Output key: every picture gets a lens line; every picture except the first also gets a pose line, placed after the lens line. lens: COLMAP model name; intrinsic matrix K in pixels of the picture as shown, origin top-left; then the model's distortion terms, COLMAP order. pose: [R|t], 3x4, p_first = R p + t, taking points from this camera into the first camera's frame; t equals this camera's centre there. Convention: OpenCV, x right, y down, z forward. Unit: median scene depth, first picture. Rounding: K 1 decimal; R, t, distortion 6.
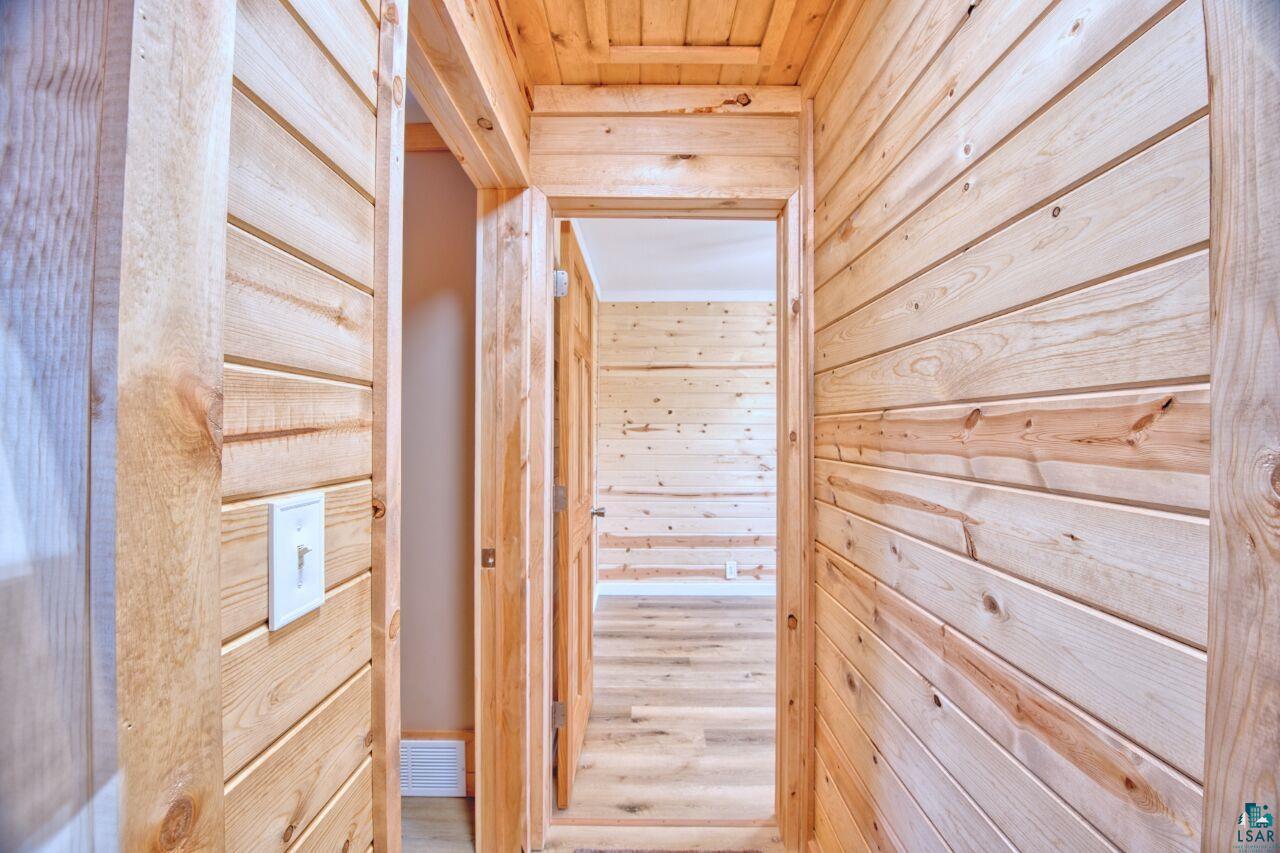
lens RADIAL K [[514.7, 0, 643.9], [0, 514.7, 428.4], [0, 0, 1]] dist [-0.029775, -0.001524]
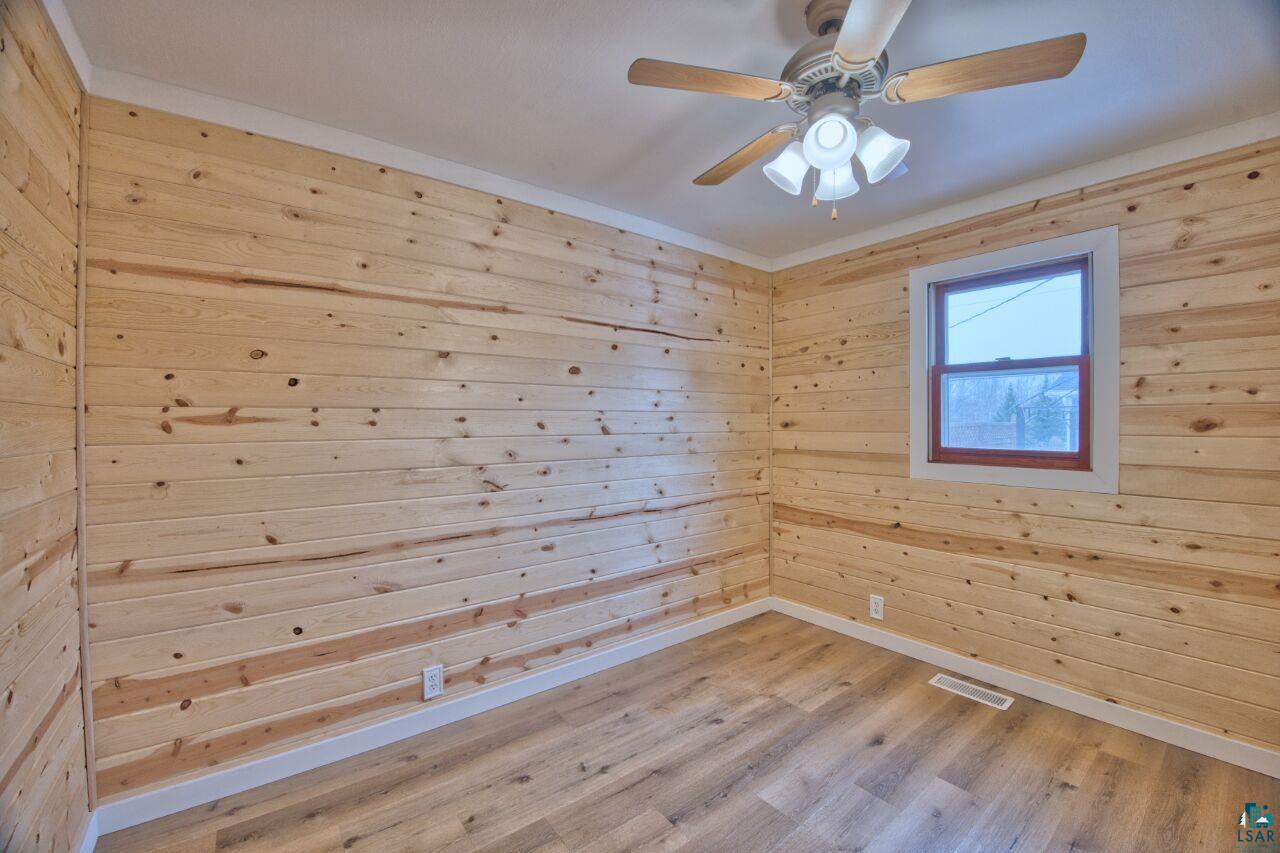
lens RADIAL K [[514.7, 0, 634.6], [0, 514.7, 424.9], [0, 0, 1]] dist [-0.029775, -0.001524]
pose [[0.788472, -0.009809, 0.614992, 0.011863], [0.003106, 0.999924, 0.011966, 0.002361], [-0.615063, -0.007524, 0.788442, 0.452474]]
